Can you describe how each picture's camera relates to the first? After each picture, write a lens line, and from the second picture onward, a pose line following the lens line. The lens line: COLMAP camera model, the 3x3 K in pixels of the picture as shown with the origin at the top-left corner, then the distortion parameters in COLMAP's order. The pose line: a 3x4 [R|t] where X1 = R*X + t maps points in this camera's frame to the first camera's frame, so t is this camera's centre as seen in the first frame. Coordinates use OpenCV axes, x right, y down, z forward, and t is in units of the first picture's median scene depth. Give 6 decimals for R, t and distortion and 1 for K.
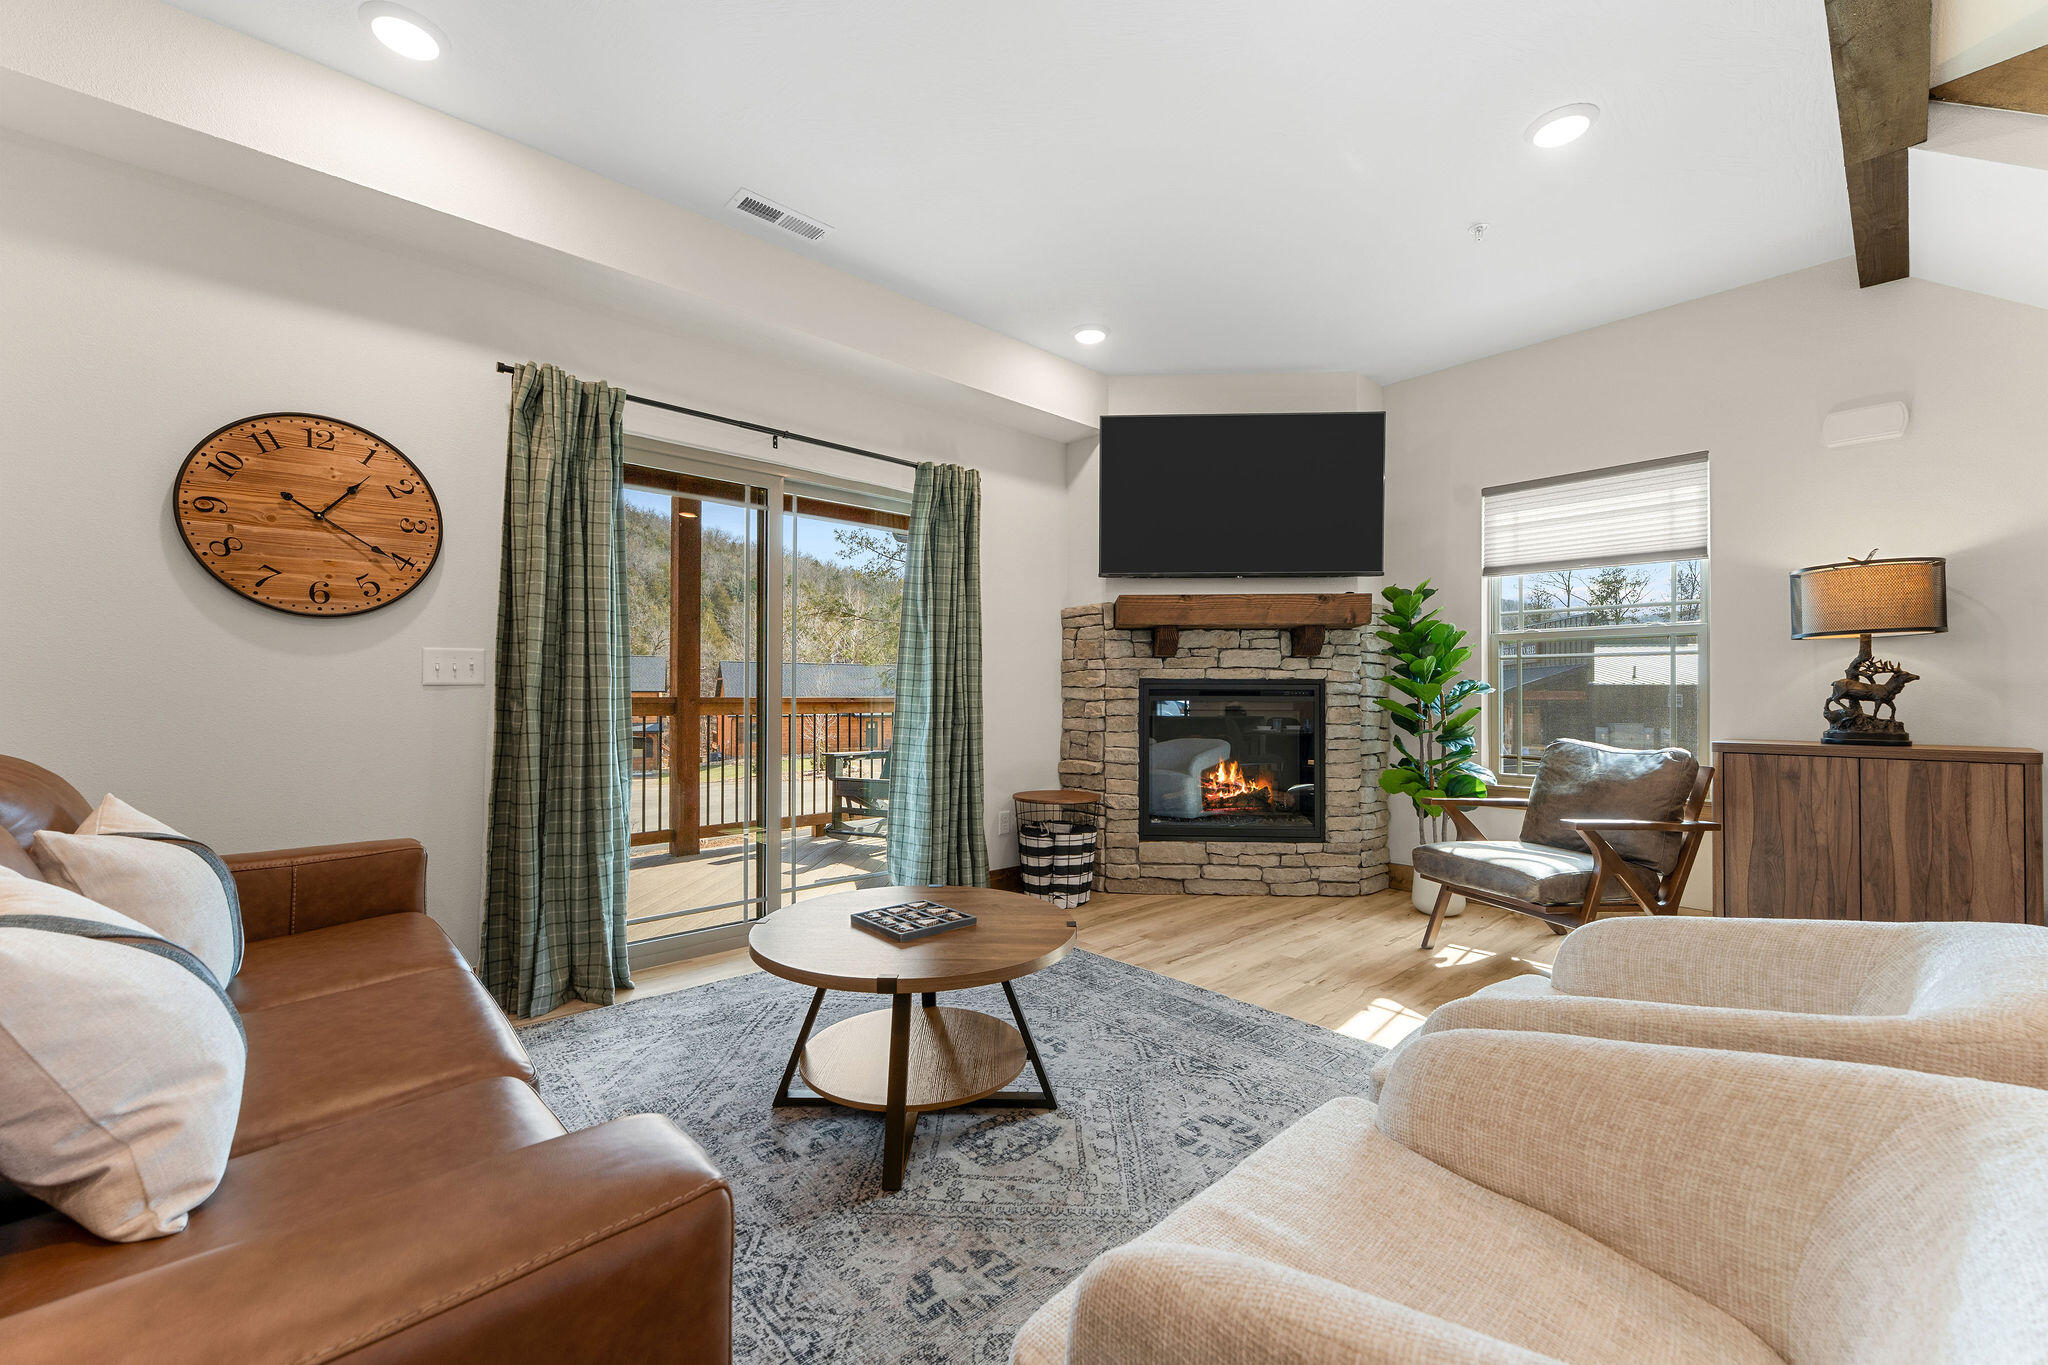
lens RADIAL K [[810.8, 0, 1021.1], [0, 810.8, 686.4], [0, 0, 1]] dist [-0.000387, -0.000124]
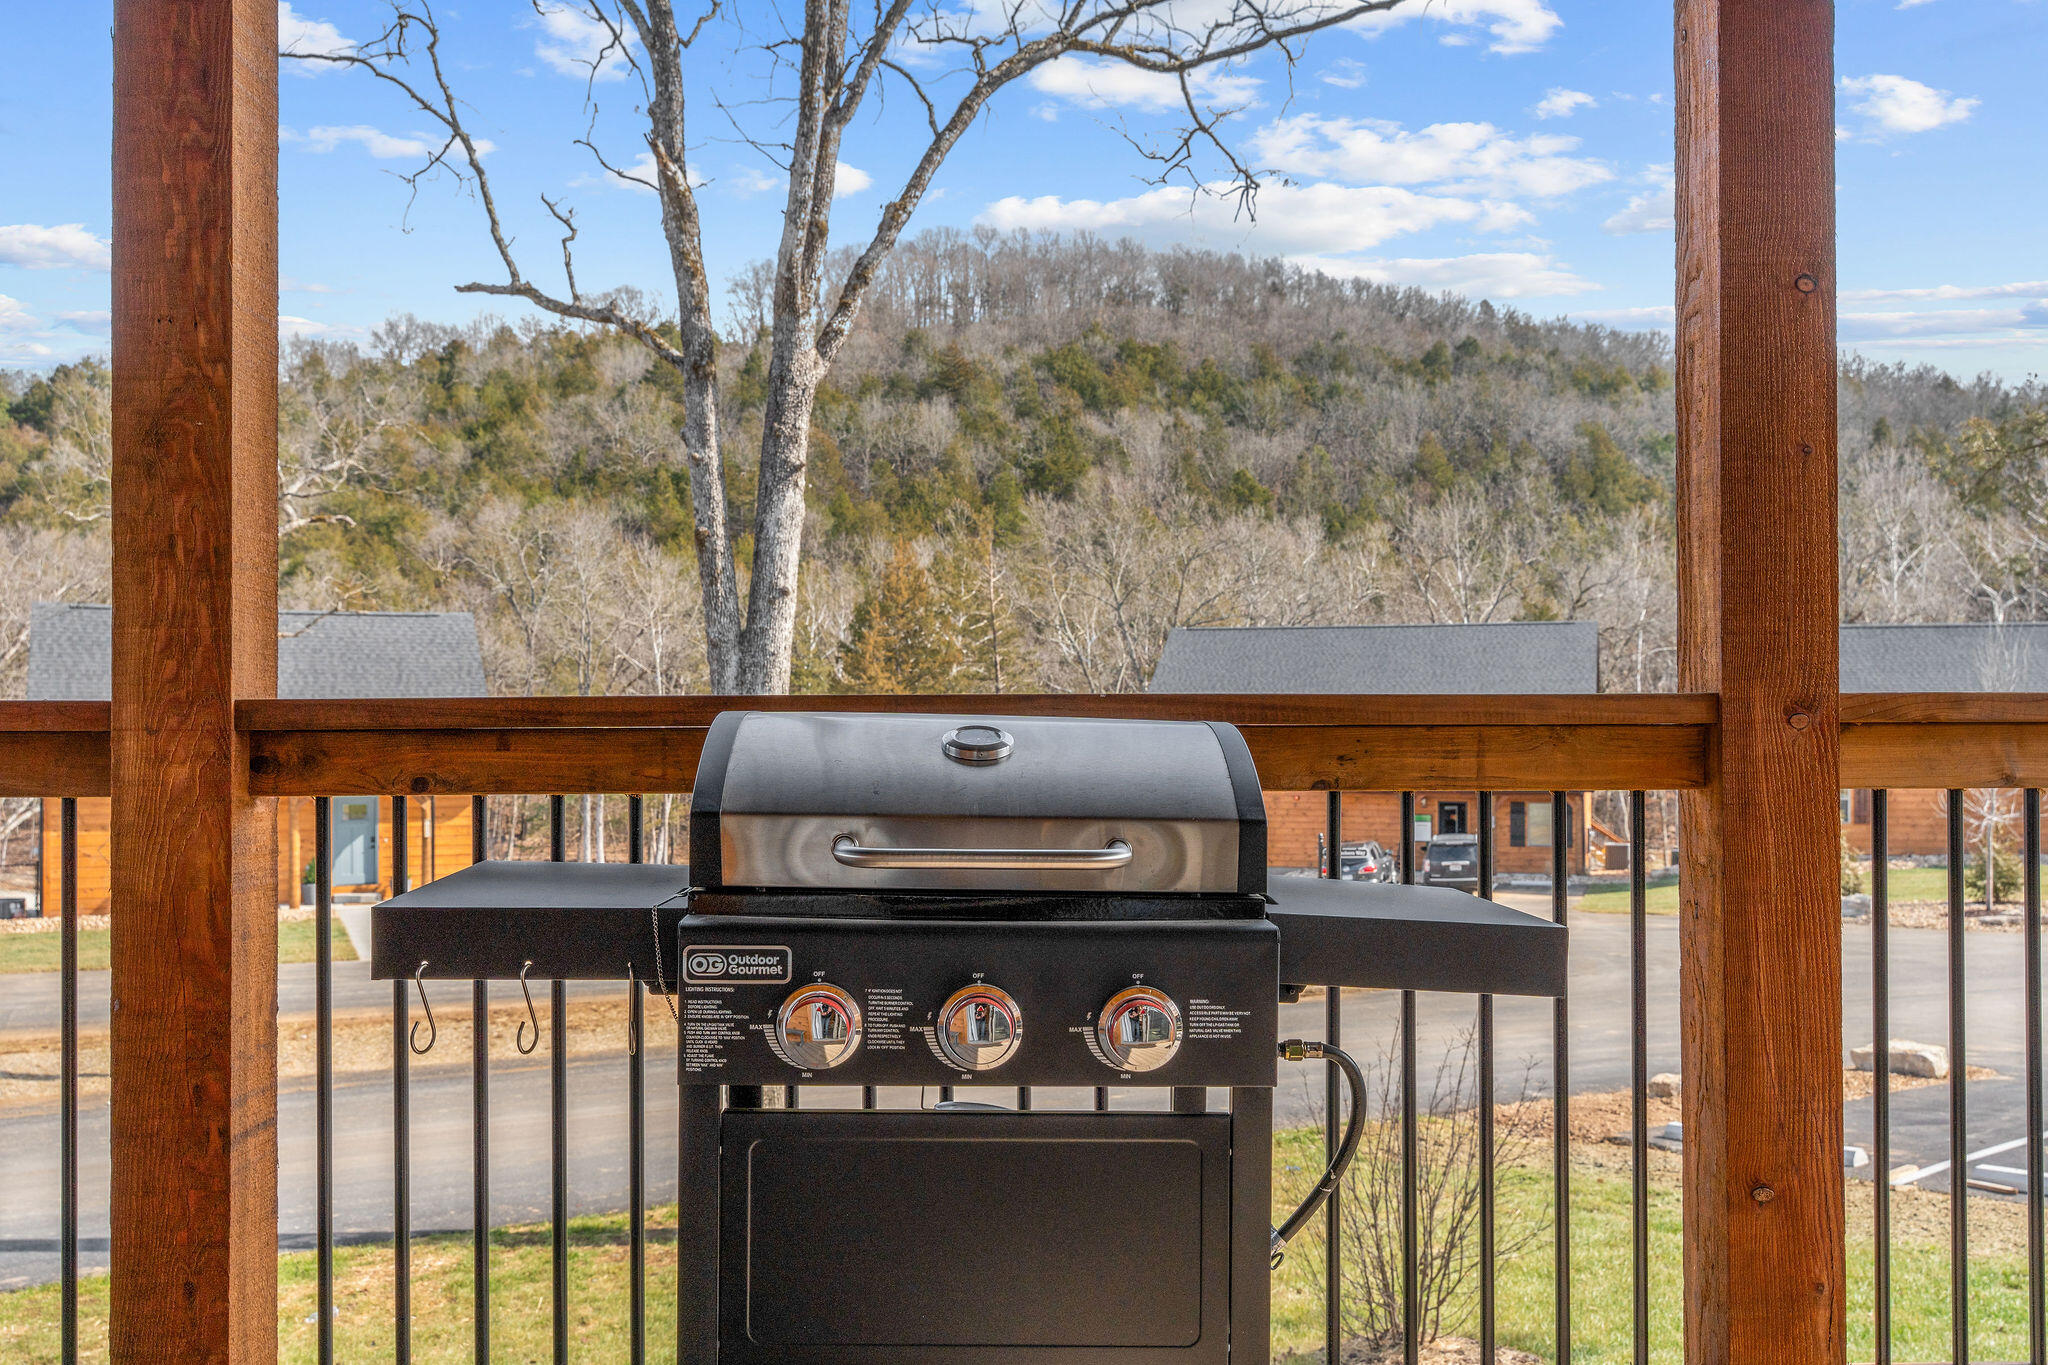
lens RADIAL K [[1794.0, 0, 1026.9], [0, 1794.0, 699.2], [0, 0, 1]] dist [0.003088, -0.003118]
pose [[0.751897, -0.008873, -0.659221, -0.435848], [0.012187, 0.999926, 0.000441, 0.020291], [0.659168, -0.008366, 0.751949, 0.932581]]
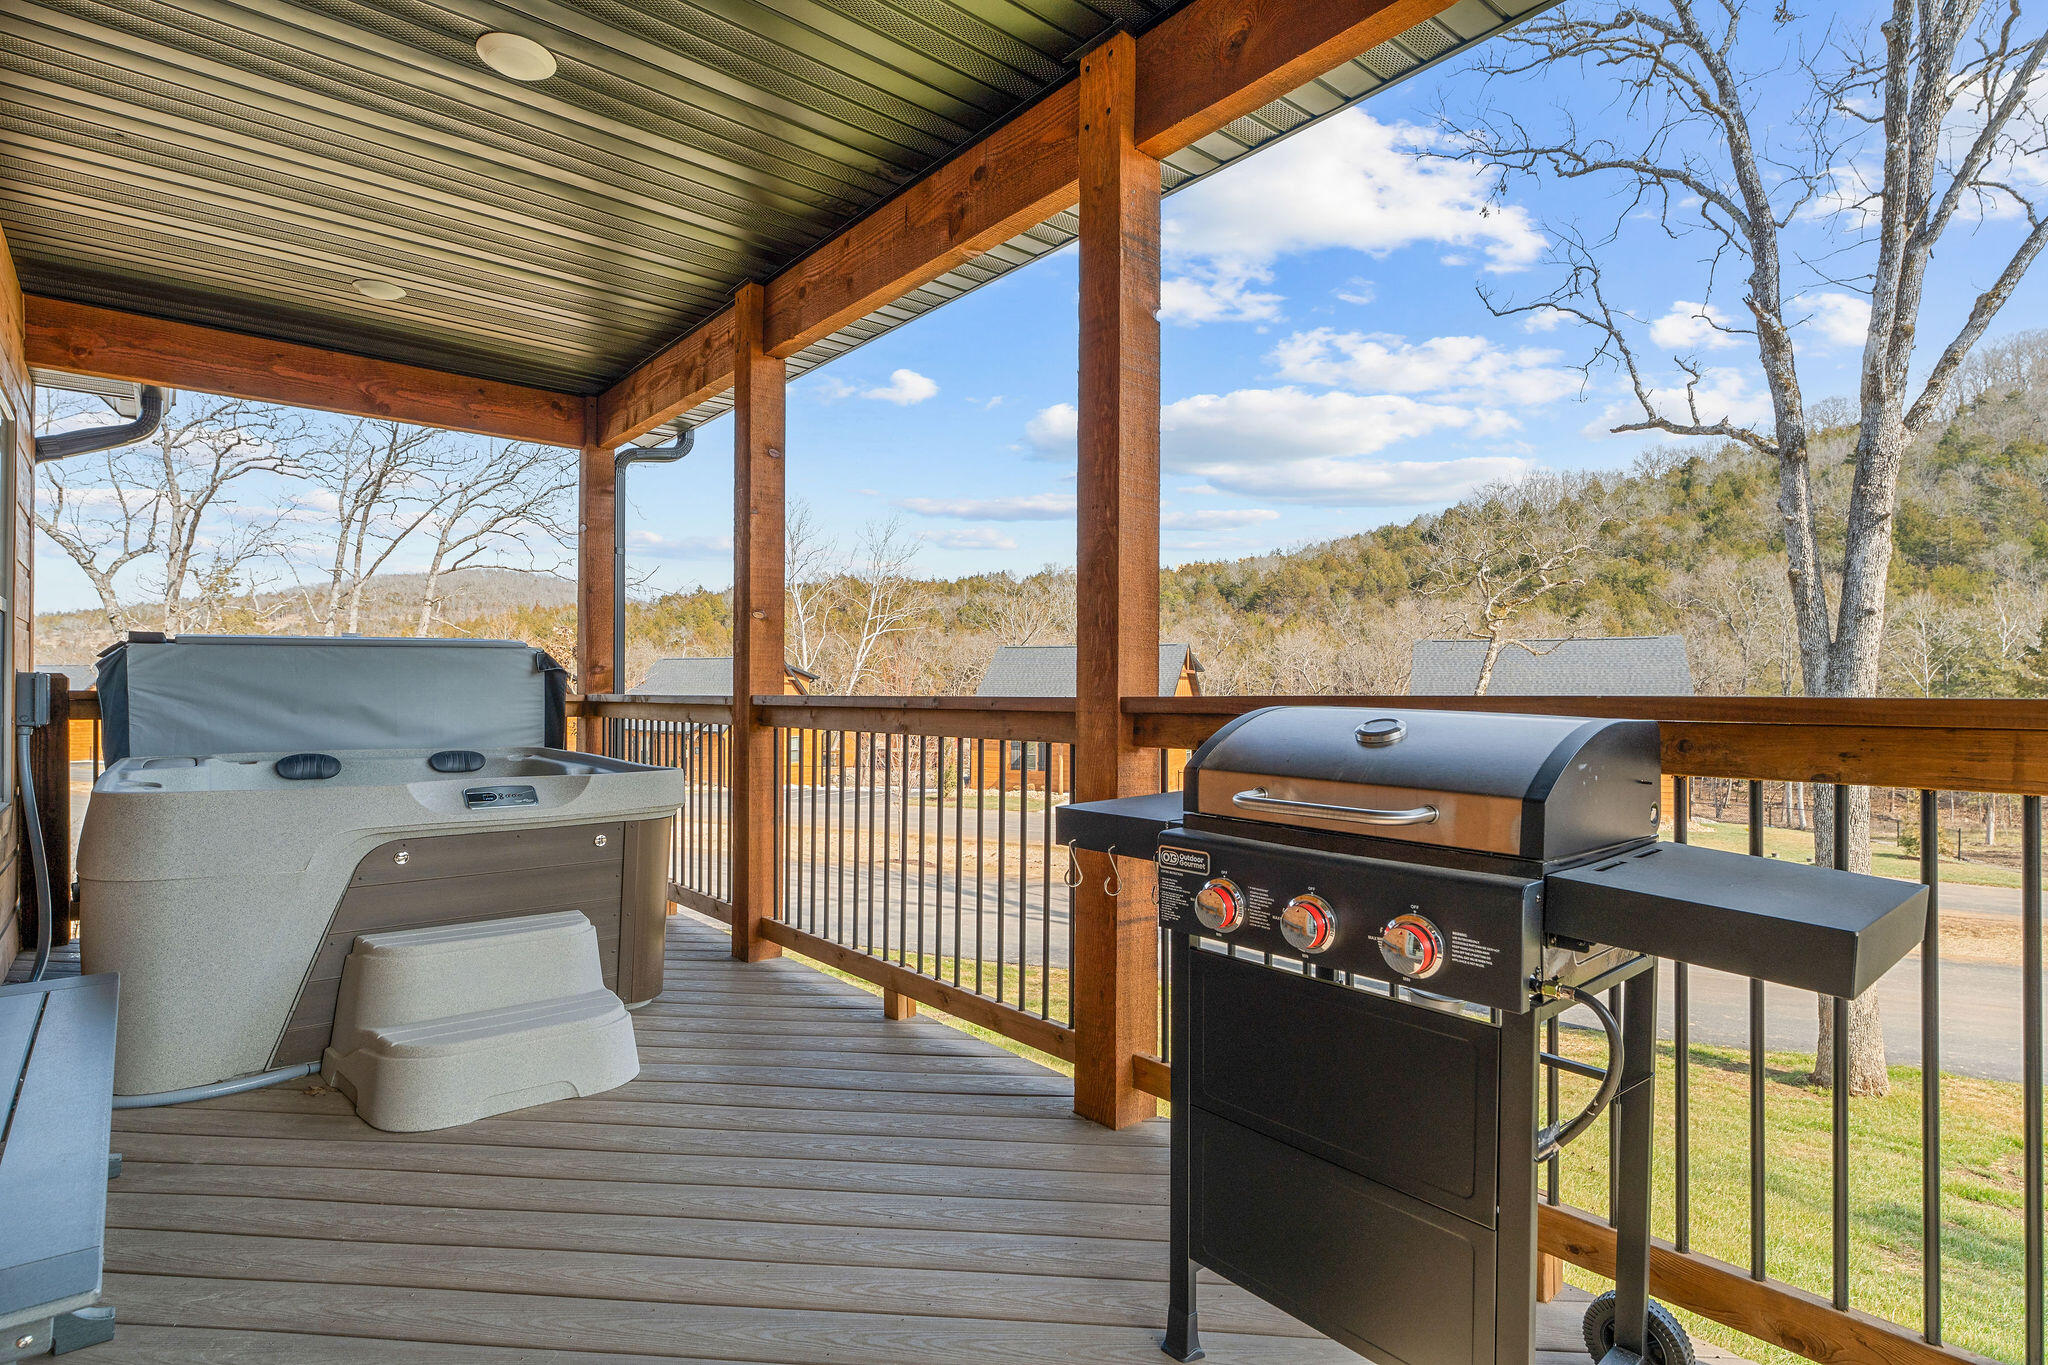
lens RADIAL K [[1030.8, 0, 1024.0], [0, 1030.8, 682.5], [0, 0, 1]] dist [0.000125, 0.001239]
pose [[-0.037007, -0.016290, -0.999182, -0.345469], [0.006402, 0.999843, -0.016538, 0.018851], [0.999295, -0.007009, -0.036897, 1.203400]]
